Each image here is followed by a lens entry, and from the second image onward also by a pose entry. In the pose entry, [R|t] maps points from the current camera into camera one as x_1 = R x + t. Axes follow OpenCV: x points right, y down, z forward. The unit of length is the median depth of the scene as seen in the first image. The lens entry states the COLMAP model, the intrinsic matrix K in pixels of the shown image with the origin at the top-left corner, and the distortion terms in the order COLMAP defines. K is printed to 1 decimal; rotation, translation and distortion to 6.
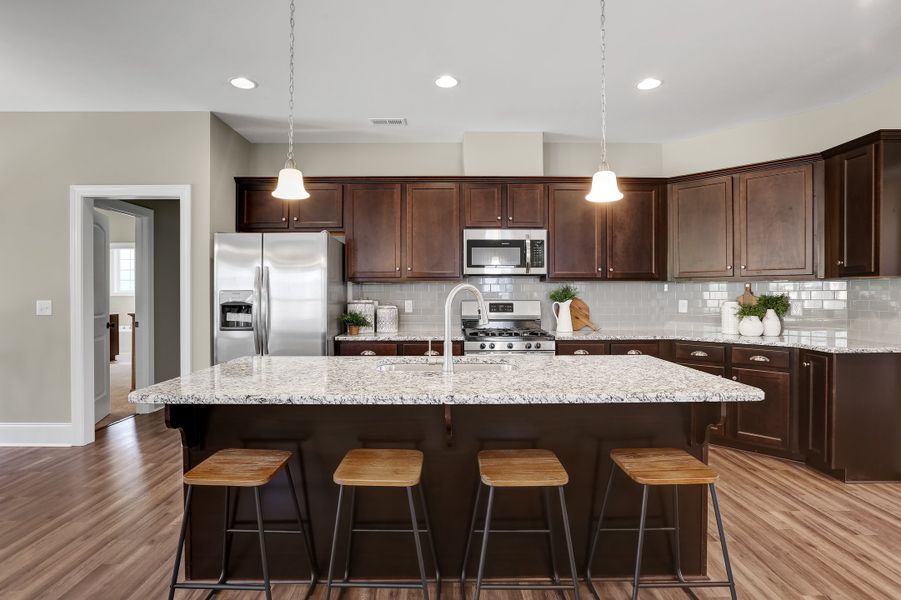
lens RADIAL K [[416.8, 0, 425.3], [0, 416.8, 297.7], [0, 0, 1]] dist [-0.049508, 0.014151]
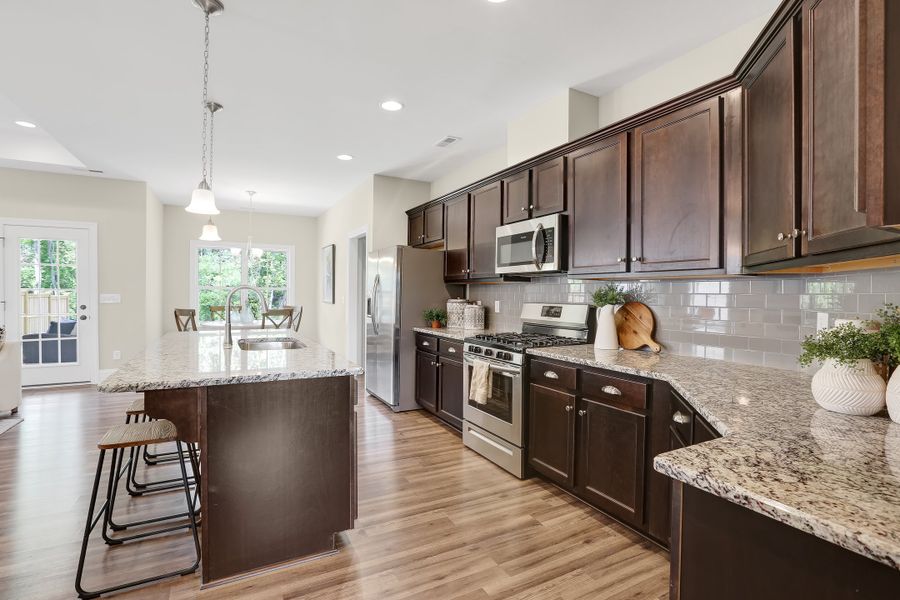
lens RADIAL K [[416.4, 0, 445.8], [0, 416.4, 300.1], [0, 0, 1]] dist [-0.049508, 0.014151]
pose [[0.481527, 0.020989, -0.876180, 0.877094], [-0.012792, 0.999775, 0.016919, -0.011620], [0.876338, 0.003061, 0.481687, 0.439409]]
